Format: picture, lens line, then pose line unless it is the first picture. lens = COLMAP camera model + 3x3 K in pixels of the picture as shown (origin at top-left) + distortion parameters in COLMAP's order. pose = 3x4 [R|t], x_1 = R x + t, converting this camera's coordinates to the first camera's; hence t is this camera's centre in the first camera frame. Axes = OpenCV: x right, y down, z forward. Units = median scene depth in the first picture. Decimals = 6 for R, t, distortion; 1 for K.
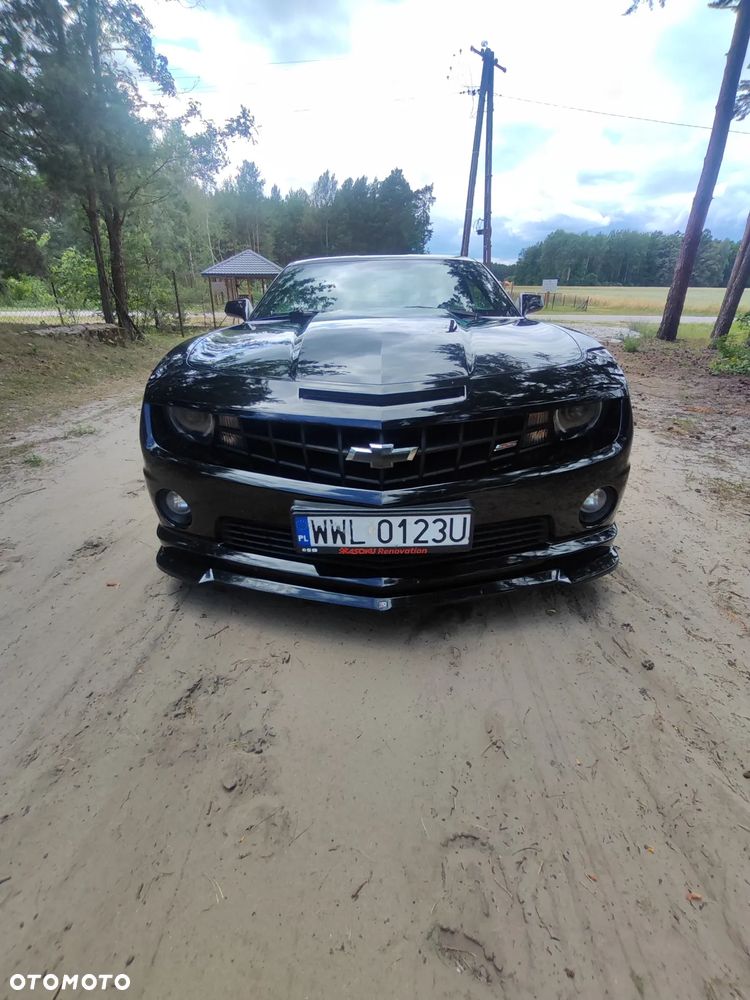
lens RADIAL K [[453.0, 0, 375.0], [0, 453.0, 500.0], [0, 0, 1]] dist [-0.002582, -0.000729]
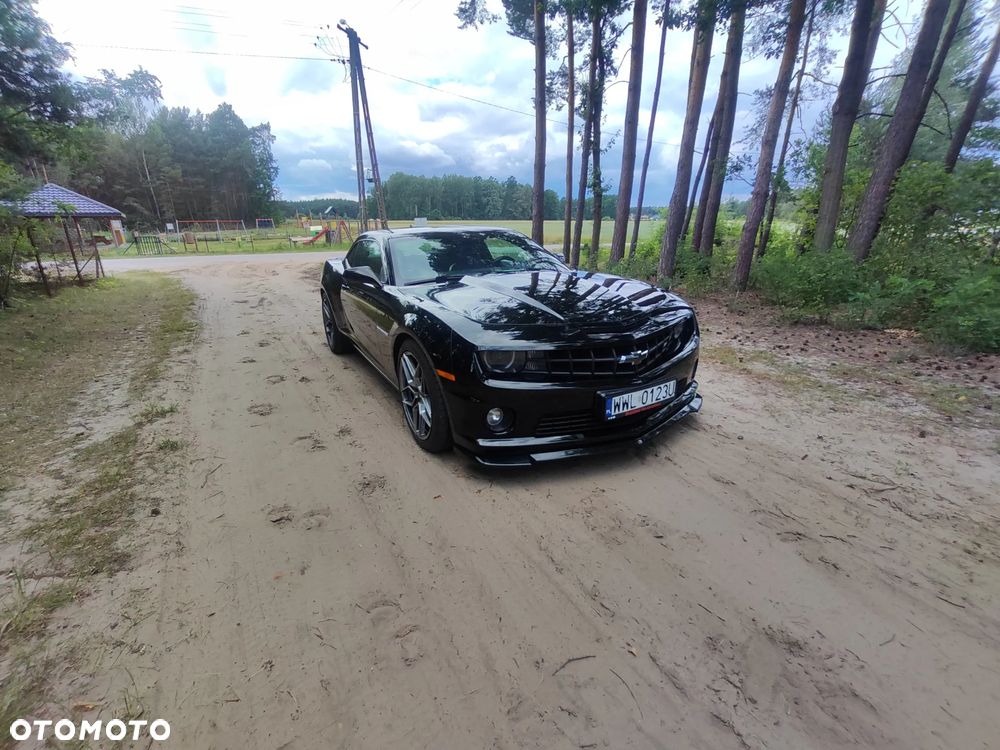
lens RADIAL K [[453.0, 0, 500.0], [0, 453.0, 375.0], [0, 0, 1]] dist [-0.002582, -0.000729]
pose [[0.856056, -0.171507, 0.487600, -1.173222], [0.225004, 0.972925, -0.052814, -0.046720], [-0.465340, 0.154923, 0.871468, -0.296144]]
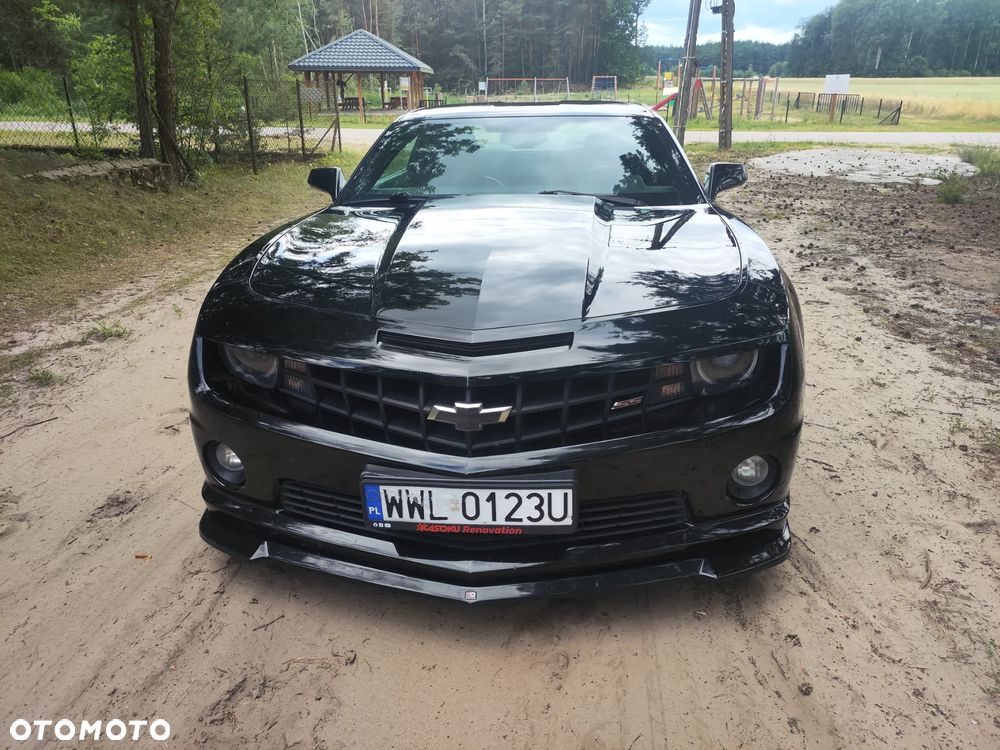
lens RADIAL K [[737.9, 0, 509.9], [0, 737.9, 372.7], [0, 0, 1]] dist [0.022434, -0.005088]
pose [[0.998010, 0.023186, -0.058632, 0.144527], [-0.026793, 0.997747, -0.061509, -0.080570], [0.057074, 0.062957, 0.996383, -0.313222]]
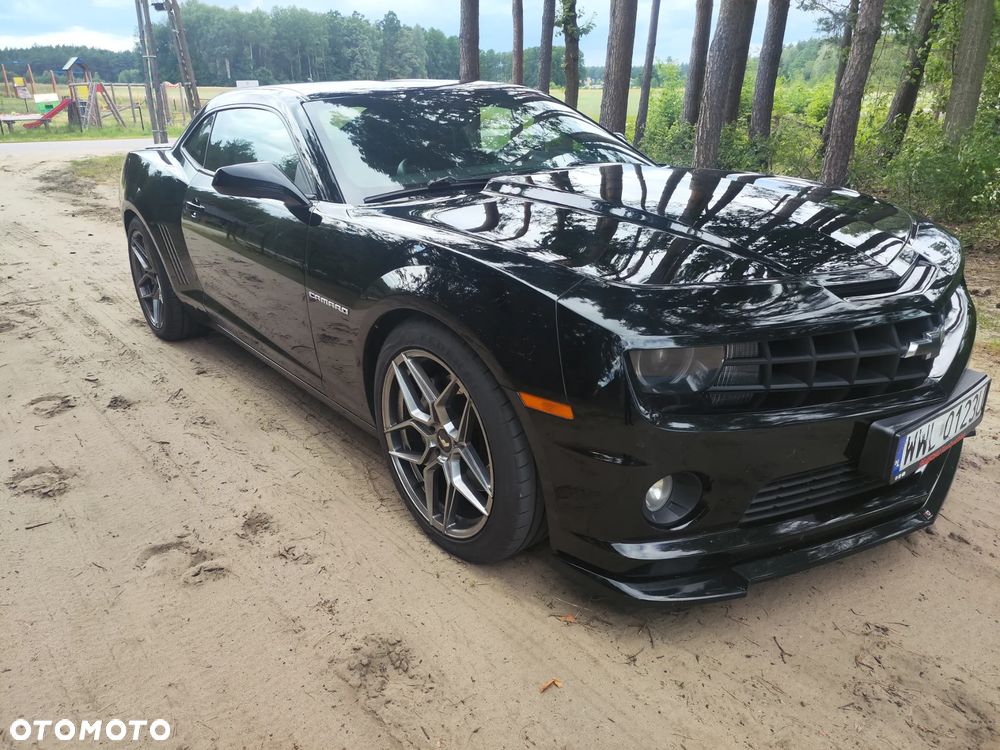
lens RADIAL K [[729.8, 0, 500.0], [0, 729.8, 375.0], [0, 0, 1]] dist [0.029690, -0.008617]
pose [[0.764042, -0.238892, 0.599308, -1.273621], [0.278770, 0.959971, 0.027261, -0.264344], [-0.581831, 0.146241, 0.800054, 0.297855]]
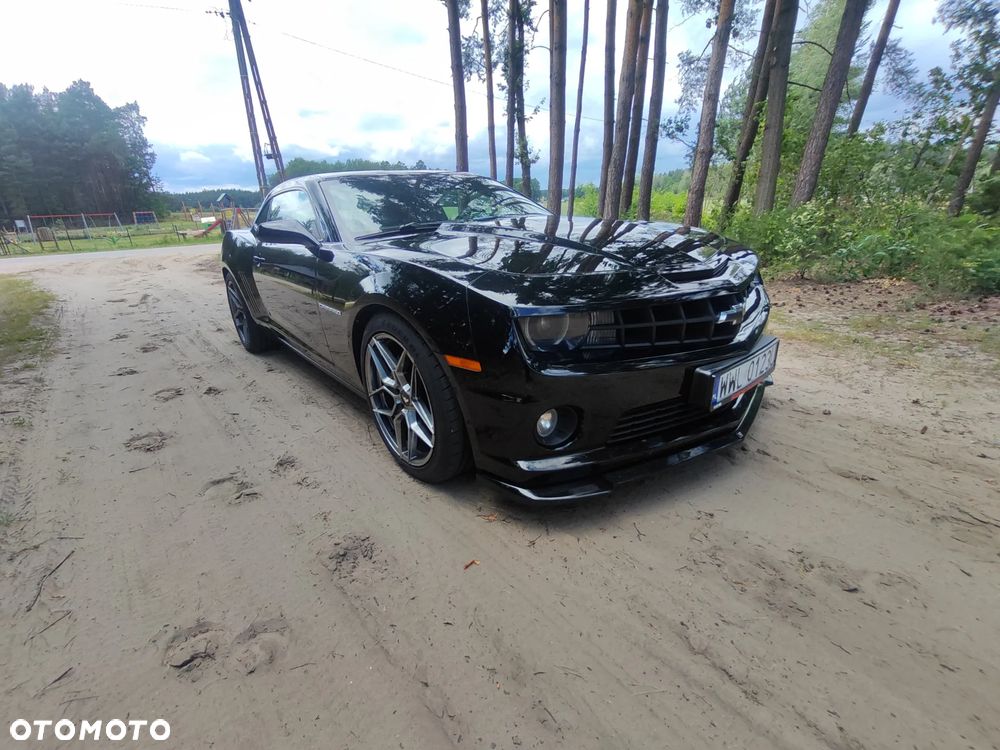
lens RADIAL K [[453.0, 0, 500.0], [0, 453.0, 375.0], [0, 0, 1]] dist [-0.002582, -0.000729]
pose [[0.748887, -0.258473, 0.610213, -1.099306], [0.313455, 0.949442, 0.017474, -0.139575], [-0.583879, 0.178189, 0.792044, 0.351710]]
